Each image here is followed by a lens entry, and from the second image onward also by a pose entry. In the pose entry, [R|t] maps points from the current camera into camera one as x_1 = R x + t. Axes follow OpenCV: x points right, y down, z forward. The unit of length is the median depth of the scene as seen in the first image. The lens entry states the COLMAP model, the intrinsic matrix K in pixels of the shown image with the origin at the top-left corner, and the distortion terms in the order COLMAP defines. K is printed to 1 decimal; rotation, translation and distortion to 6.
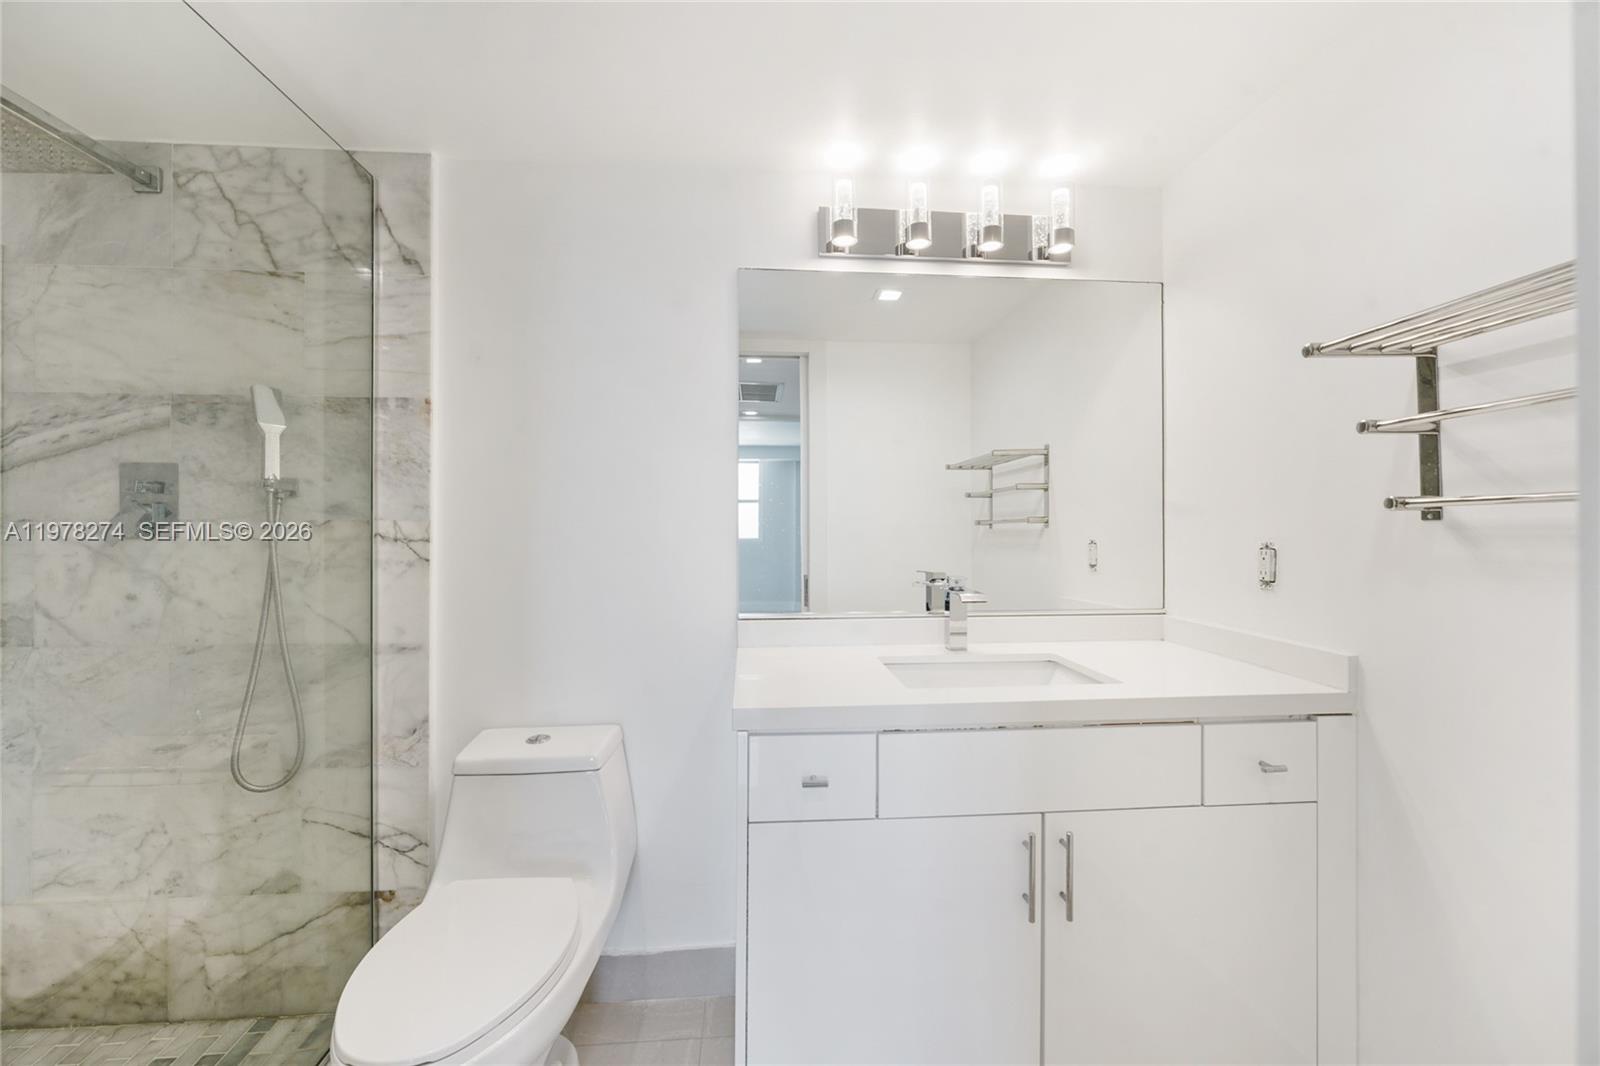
lens RADIAL K [[652.4, 0, 799.0], [0, 652.4, 534.3], [0, 0, 1]] dist [0.000746, 0.000021]
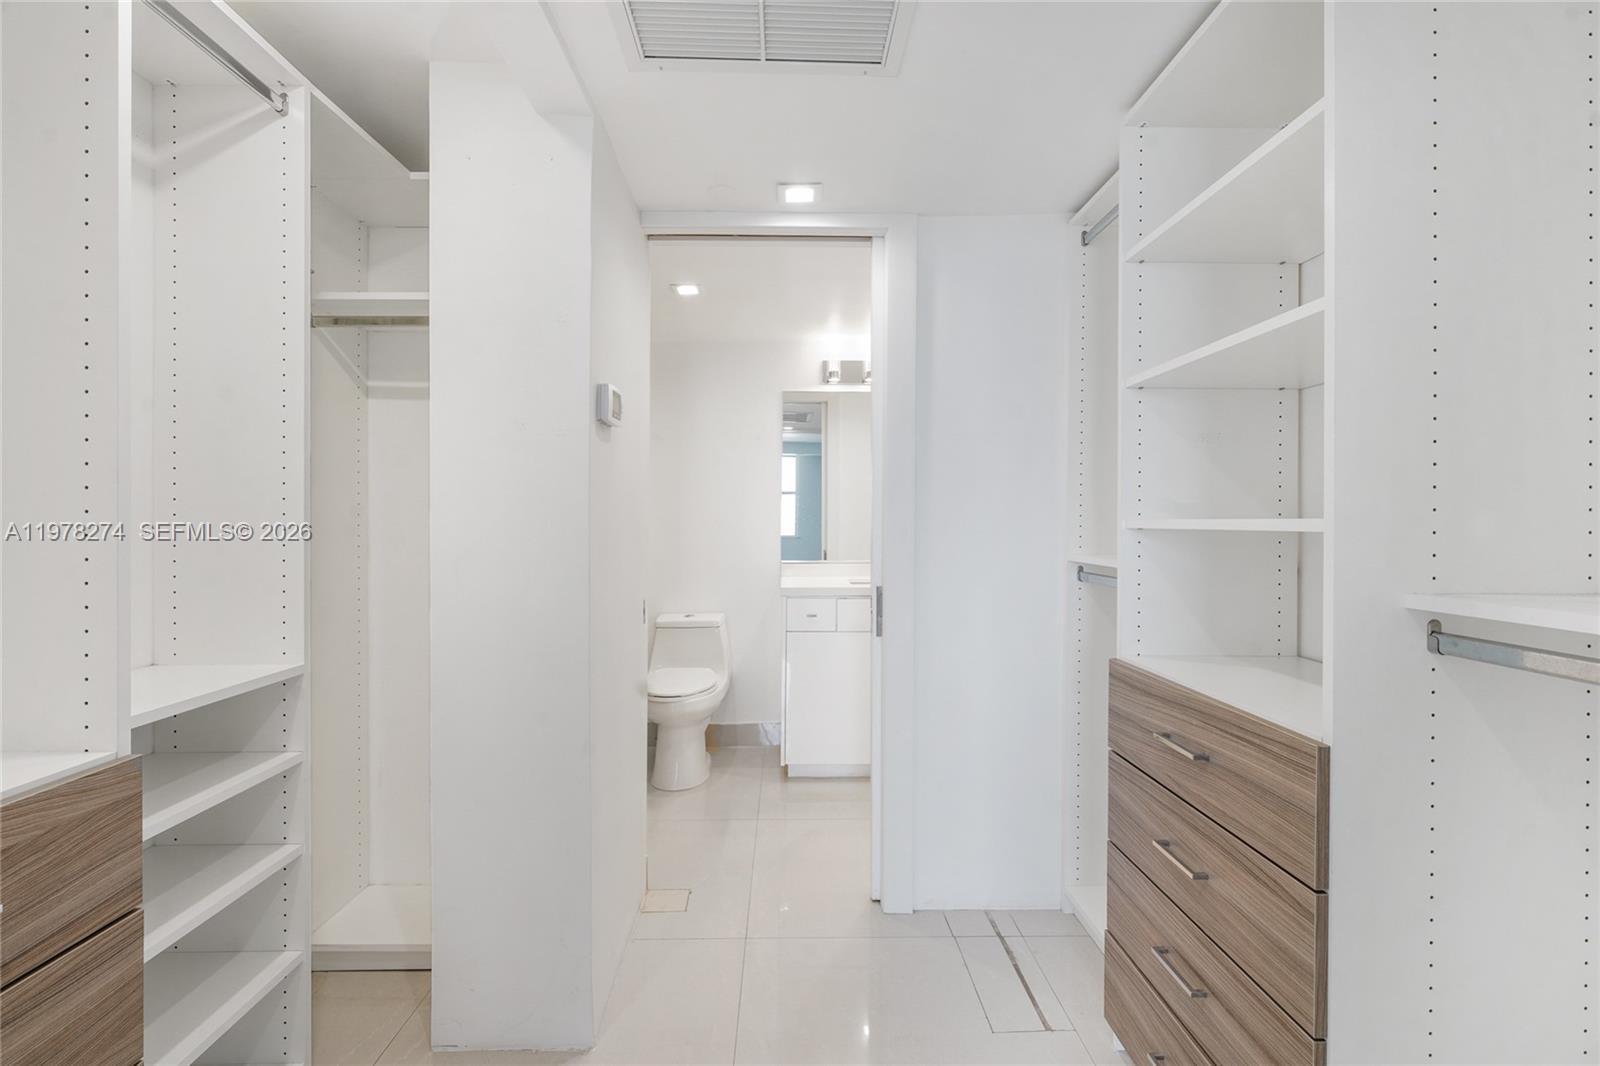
lens RADIAL K [[737.2, 0, 800.2], [0, 737.2, 526.1], [0, 0, 1]] dist [-0.000094, -0.000001]
pose [[0.998203, 0.007327, -0.059466, 0.099668], [-0.006421, 0.999861, 0.015410, -0.017708], [0.059570, -0.015000, 0.998111, -1.309337]]
